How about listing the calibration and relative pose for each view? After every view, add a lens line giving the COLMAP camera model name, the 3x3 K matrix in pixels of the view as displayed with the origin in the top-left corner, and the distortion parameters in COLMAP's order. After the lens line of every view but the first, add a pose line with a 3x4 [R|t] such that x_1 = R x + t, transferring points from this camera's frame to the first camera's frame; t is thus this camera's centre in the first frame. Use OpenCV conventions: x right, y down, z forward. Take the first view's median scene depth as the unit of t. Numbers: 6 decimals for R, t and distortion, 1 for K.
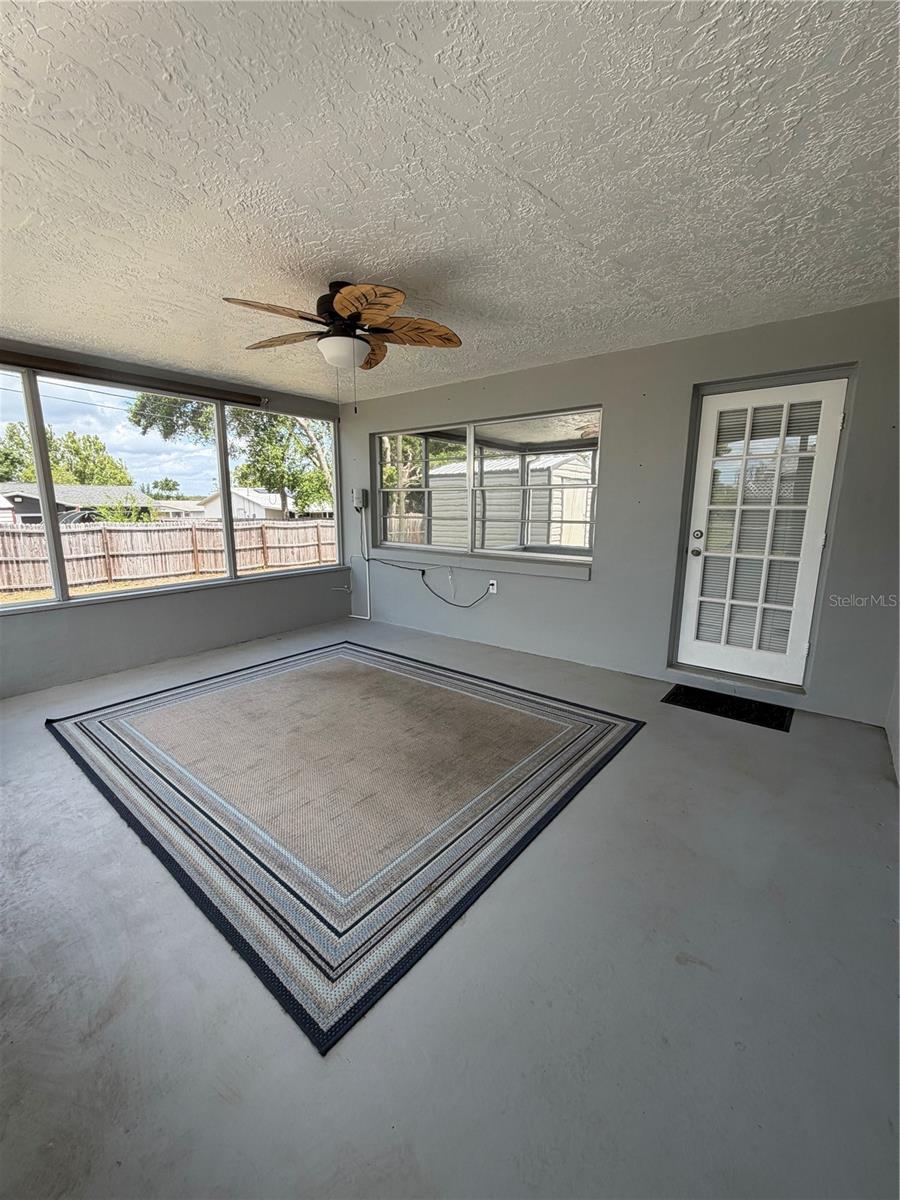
lens RADIAL K [[477.6, 0, 450.5], [0, 477.6, 595.3], [0, 0, 1]] dist [-0.005674, 0.001177]
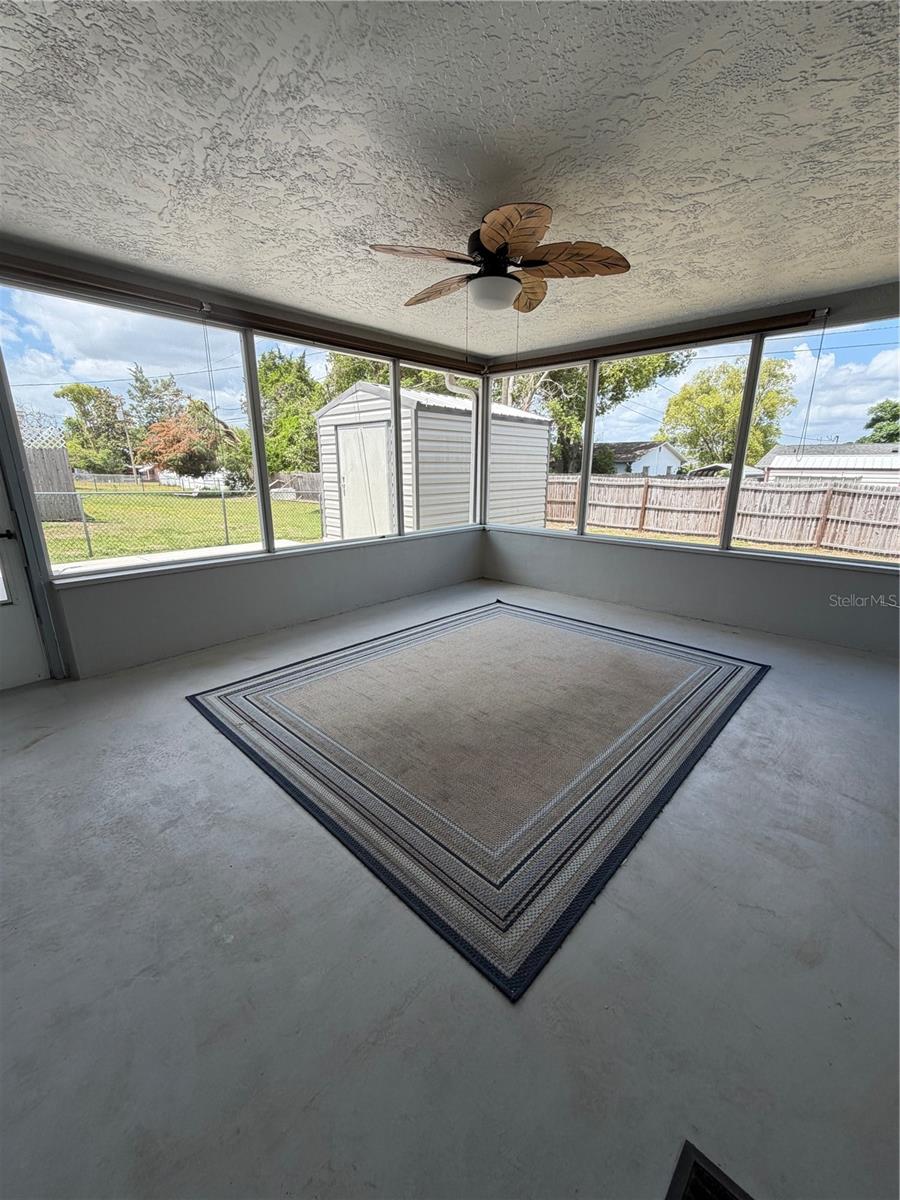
lens RADIAL K [[477.6, 0, 447.2], [0, 477.6, 601.3], [0, 0, 1]] dist [-0.005674, 0.001177]
pose [[-0.074463, 0.271036, -0.959685, 0.546354], [-0.186307, 0.941631, 0.280393, -0.116967], [0.979666, 0.199674, -0.019621, 0.686607]]
